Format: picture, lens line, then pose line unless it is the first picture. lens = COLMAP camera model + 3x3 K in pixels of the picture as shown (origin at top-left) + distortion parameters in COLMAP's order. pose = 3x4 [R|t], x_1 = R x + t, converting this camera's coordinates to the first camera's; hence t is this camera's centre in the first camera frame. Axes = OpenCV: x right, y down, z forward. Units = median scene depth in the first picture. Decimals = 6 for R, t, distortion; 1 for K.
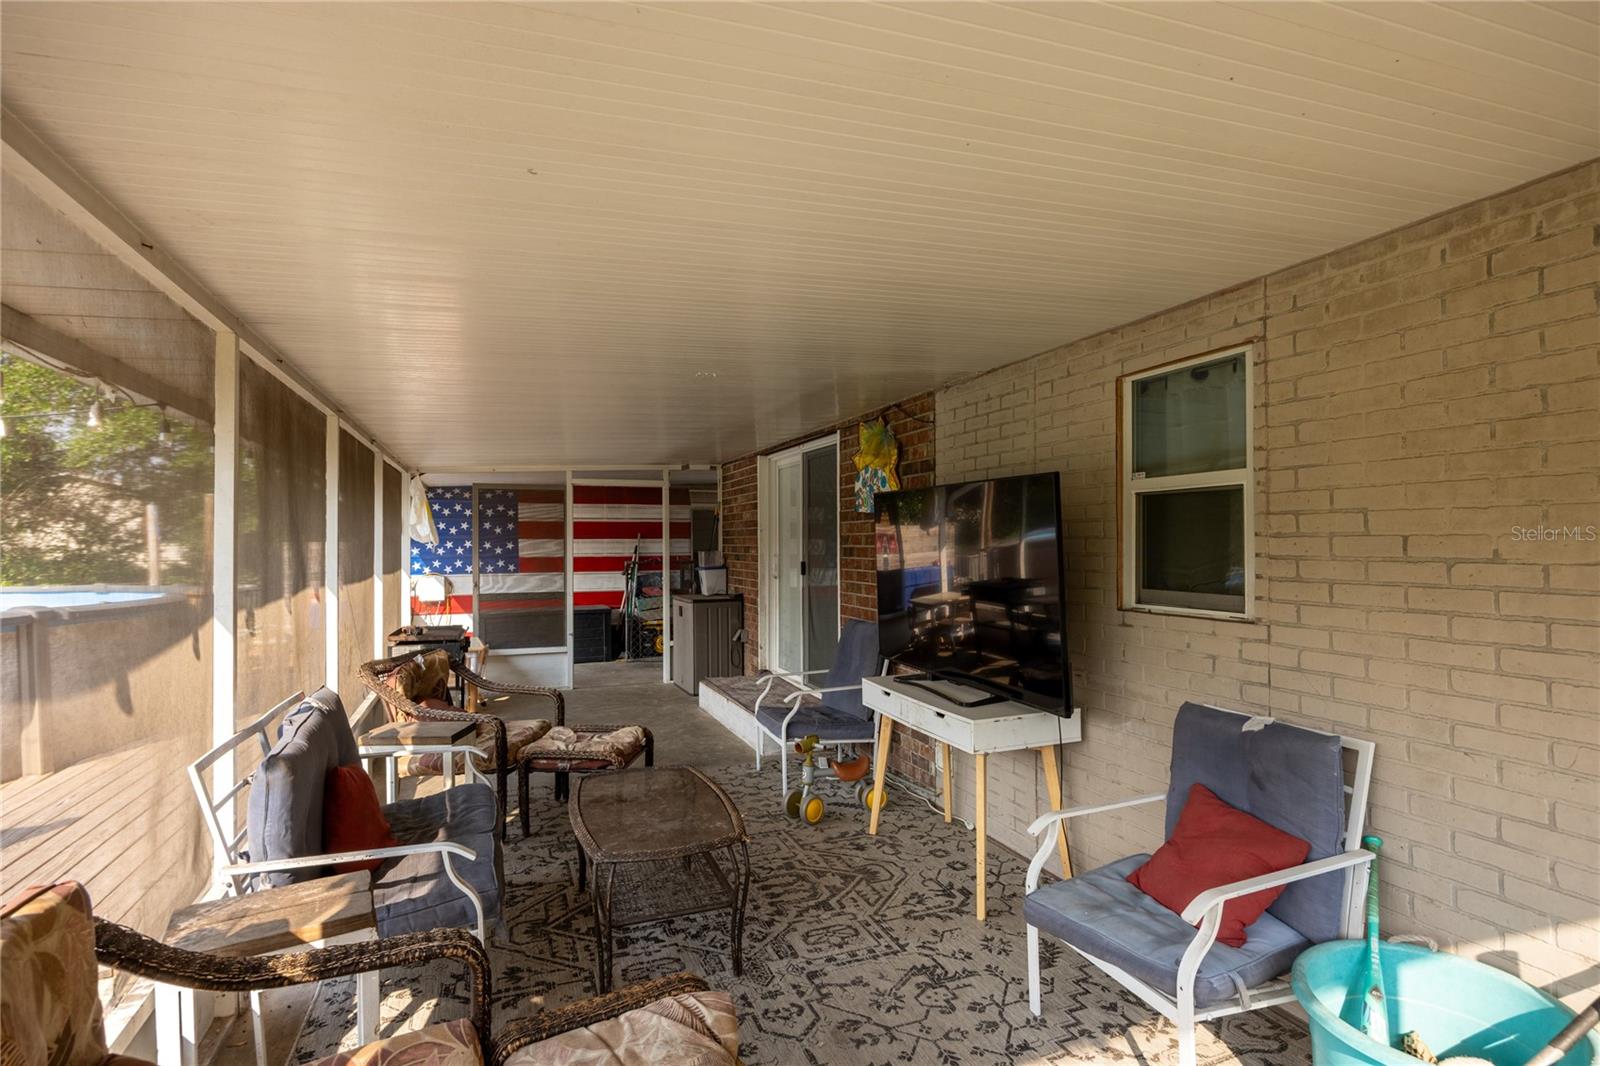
lens RADIAL K [[781.7, 0, 800.0], [0, 781.7, 533.0], [0, 0, 1]] dist [-0.019136, -0.000006]
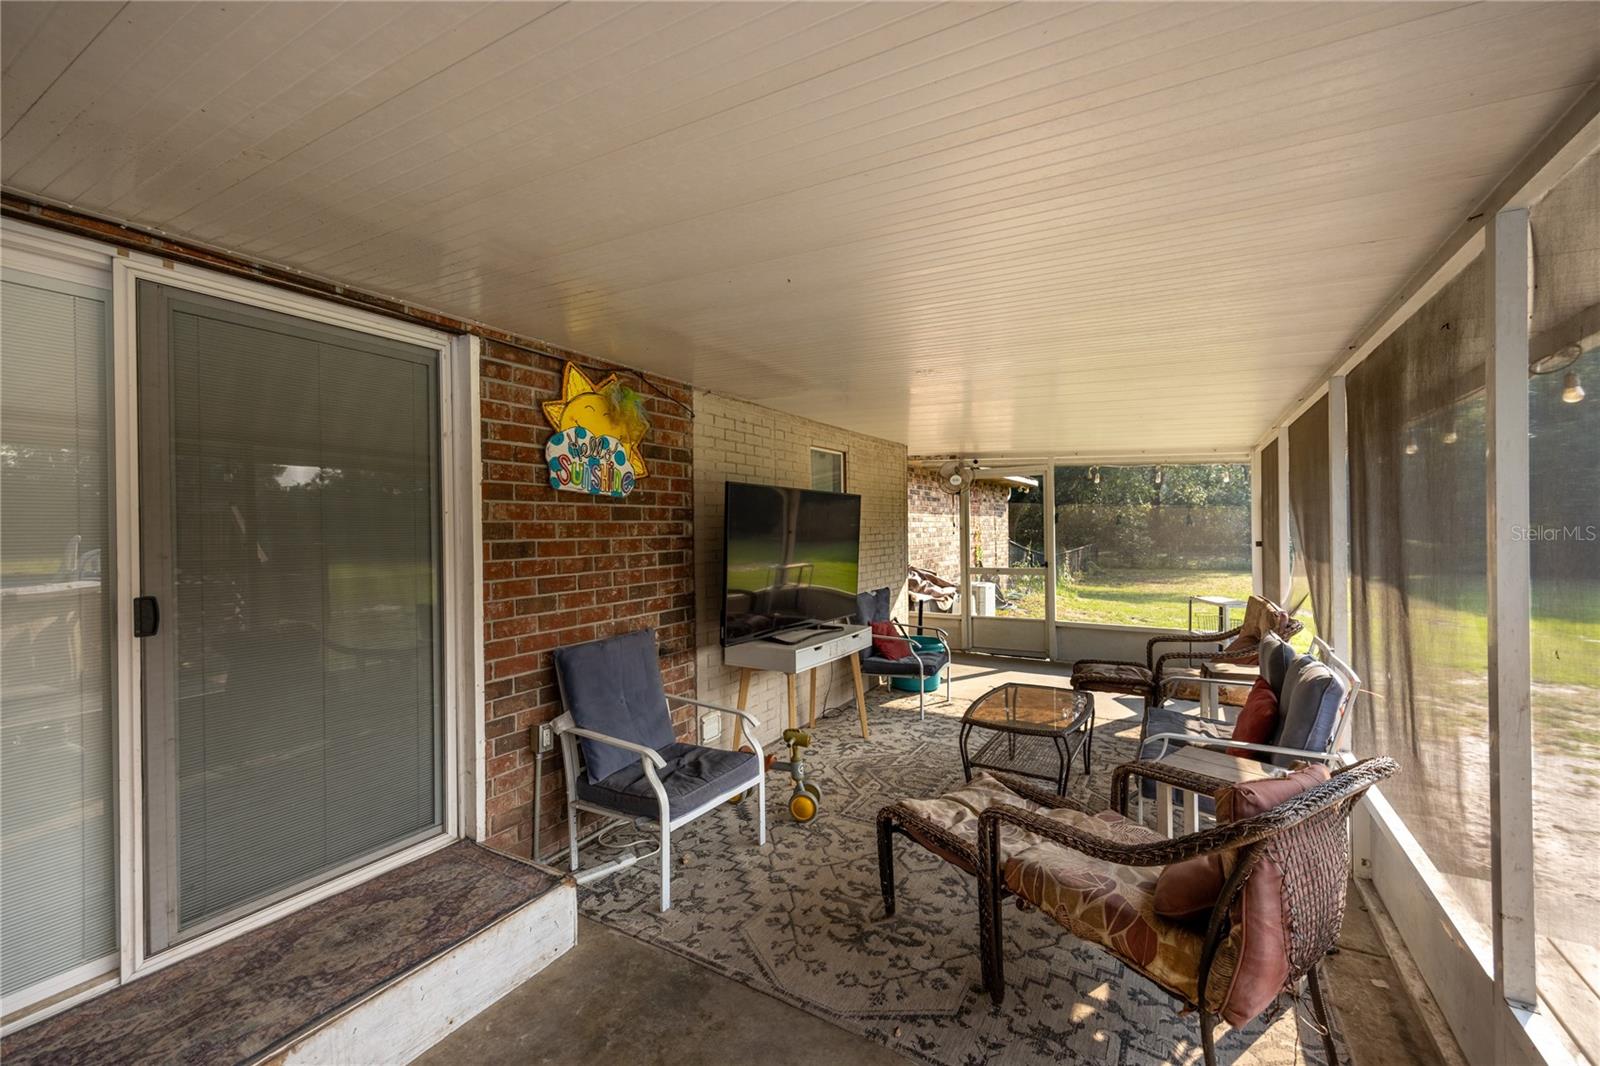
lens RADIAL K [[645.2, 0, 800.0], [0, 645.2, 533.0], [0, 0, 1]] dist [0.008323, -0.000063]
pose [[-0.619467, 0.007075, 0.784991, -0.306779], [0.006885, 0.999970, -0.003580, 0.008952], [-0.784992, 0.003188, -0.619497, 0.734383]]
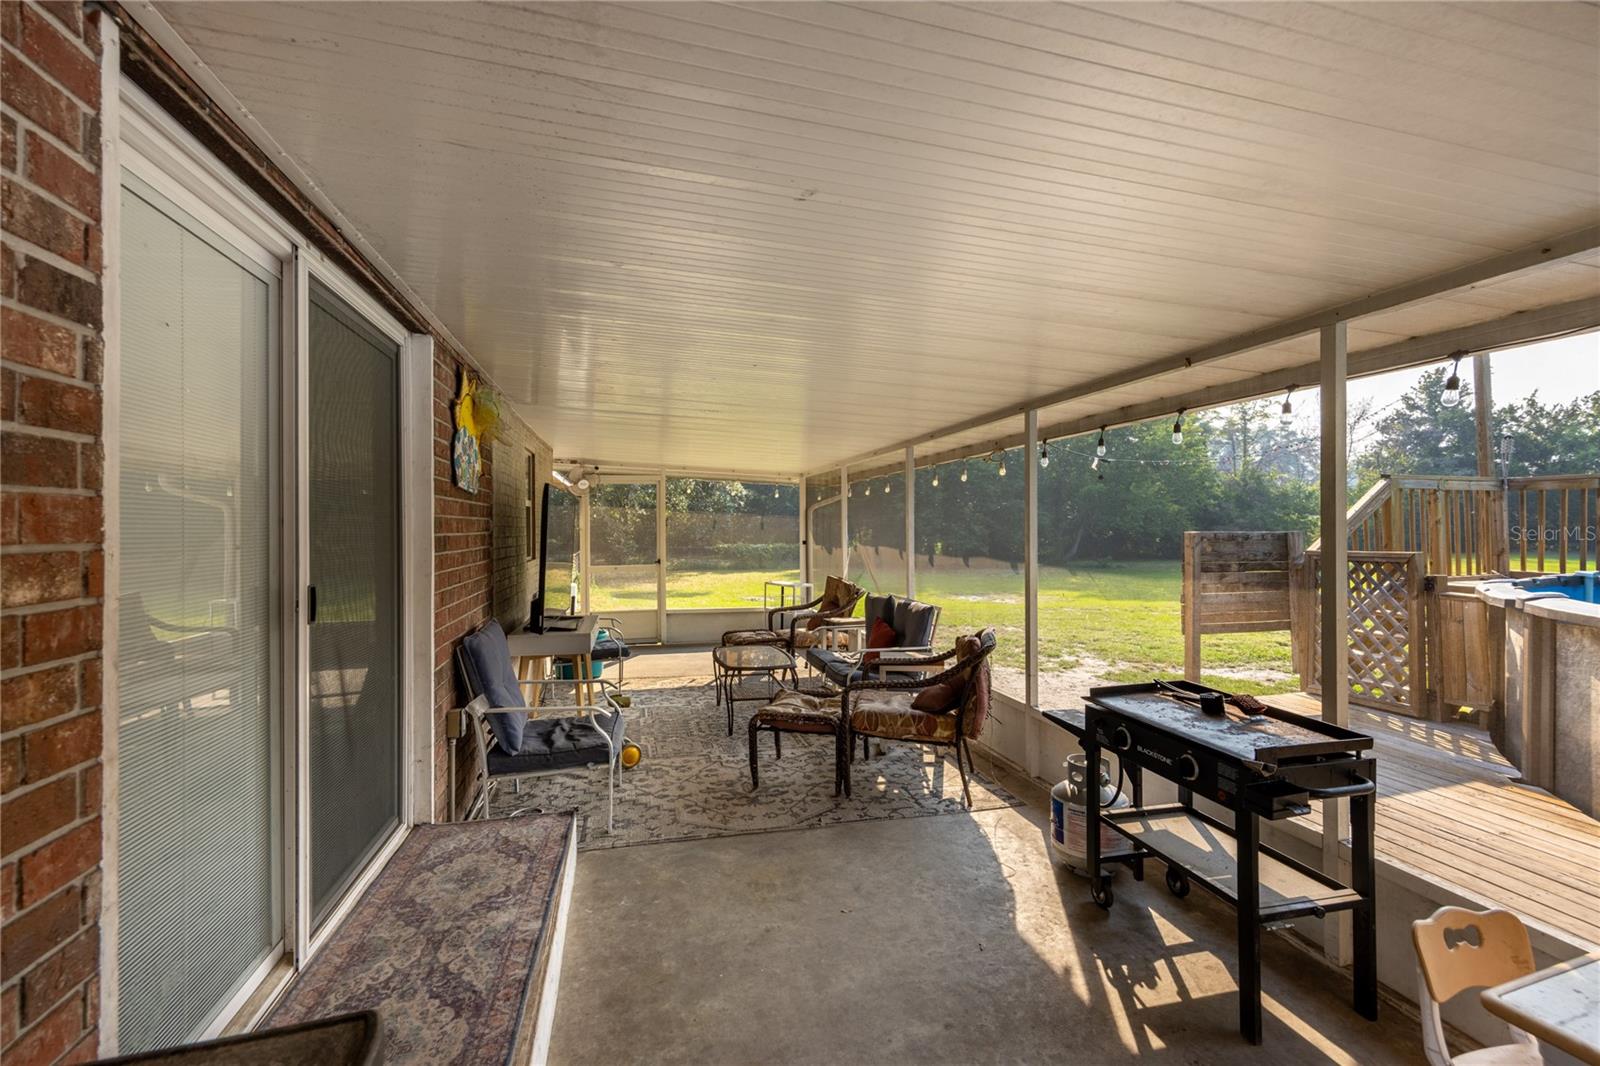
lens RADIAL K [[701.6, 0, 800.0], [0, 701.6, 533.0], [0, 0, 1]] dist [0.021041, 0.000067]
pose [[-0.991391, 0.003545, 0.130884, -0.194525], [0.002845, 0.999981, -0.005538, 0.012557], [-0.130901, -0.005118, -0.991382, 0.984979]]
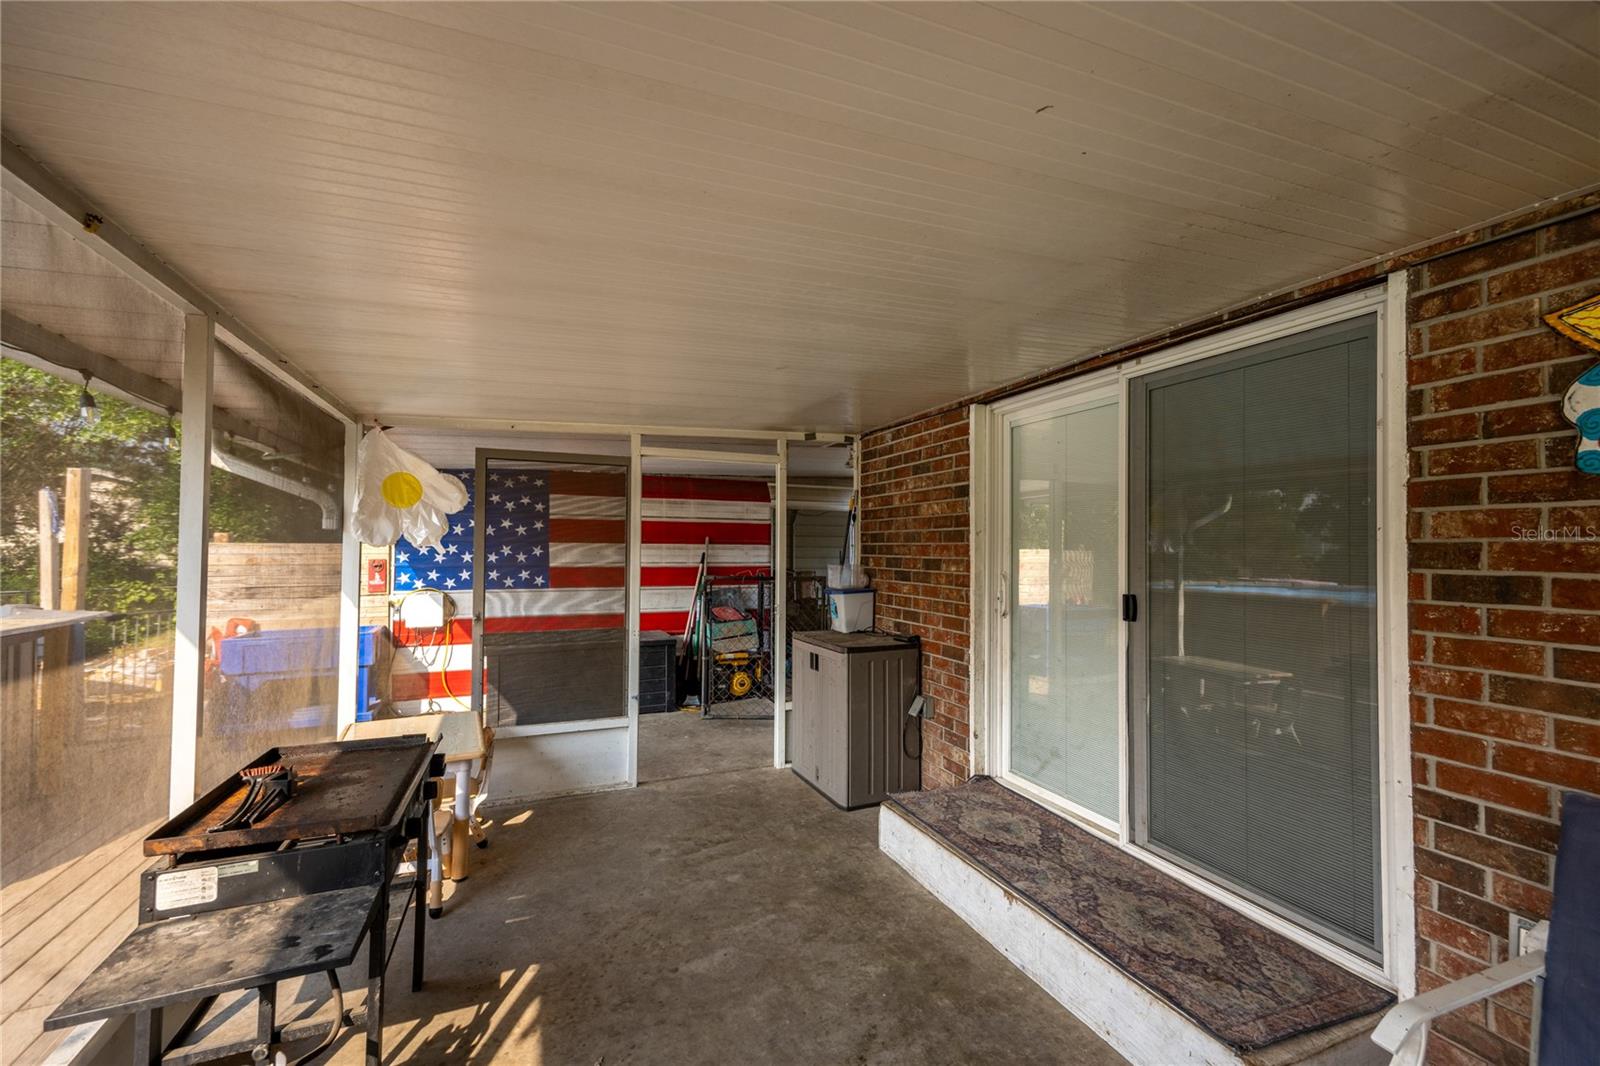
lens RADIAL K [[645.2, 0, 800.0], [0, 645.2, 533.0], [0, 0, 1]] dist [0.008323, -0.000063]
pose [[0.999460, 0.013085, 0.030153, -0.171590], [-0.012734, 0.999849, -0.011798, 0.003746], [-0.030303, 0.011408, 0.999476, 0.459664]]
